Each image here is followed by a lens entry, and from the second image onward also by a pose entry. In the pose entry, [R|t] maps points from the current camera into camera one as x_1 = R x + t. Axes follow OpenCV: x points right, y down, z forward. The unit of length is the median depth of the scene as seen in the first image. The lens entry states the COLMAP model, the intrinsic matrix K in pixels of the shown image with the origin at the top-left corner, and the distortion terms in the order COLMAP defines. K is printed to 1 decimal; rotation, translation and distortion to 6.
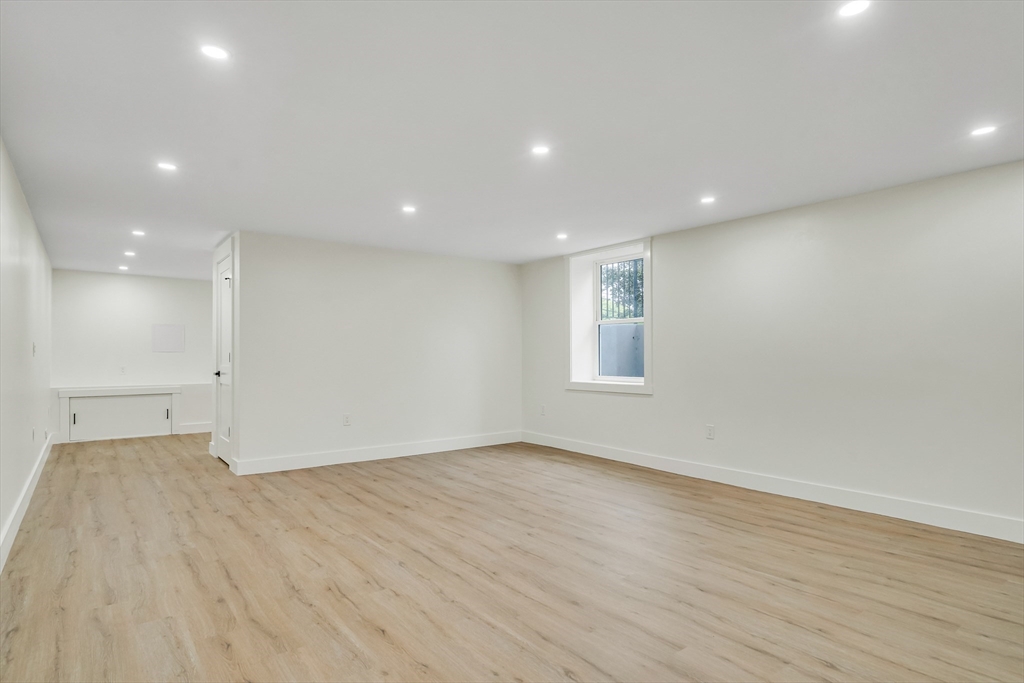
lens RADIAL K [[489.9, 0, 506.7], [0, 489.9, 344.6], [0, 0, 1]] dist [0.000467, 0.000166]
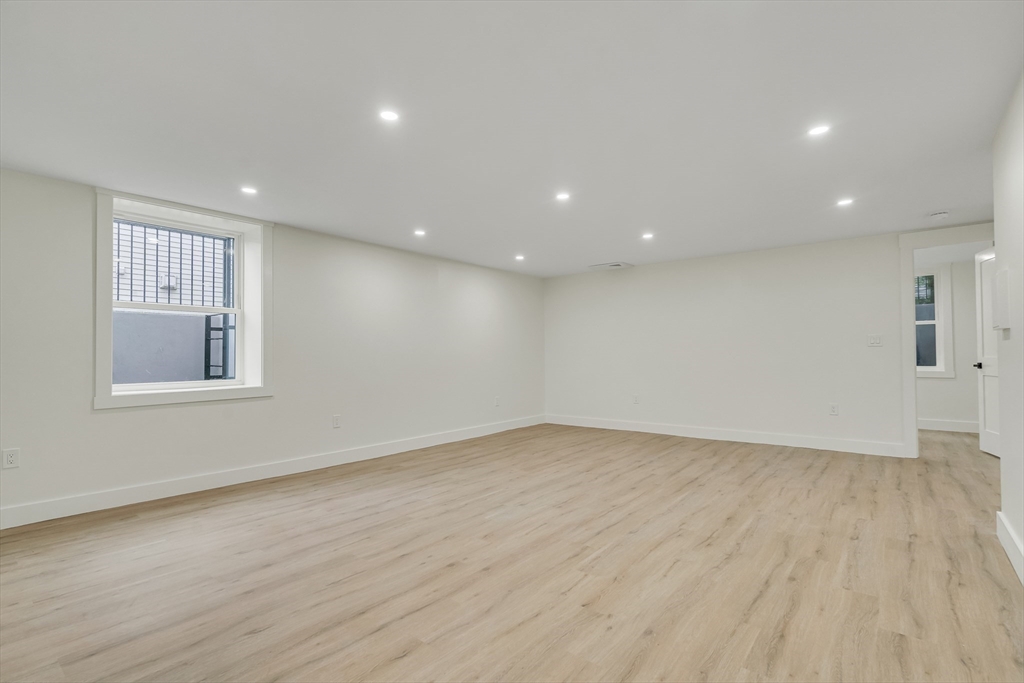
lens RADIAL K [[489.9, 0, 506.7], [0, 489.9, 344.6], [0, 0, 1]] dist [0.000467, 0.000166]
pose [[-0.185732, 0.023042, 0.982330, -1.195333], [-0.015977, 0.999522, -0.026466, 0.067705], [-0.982471, -0.020611, -0.185275, 1.439688]]
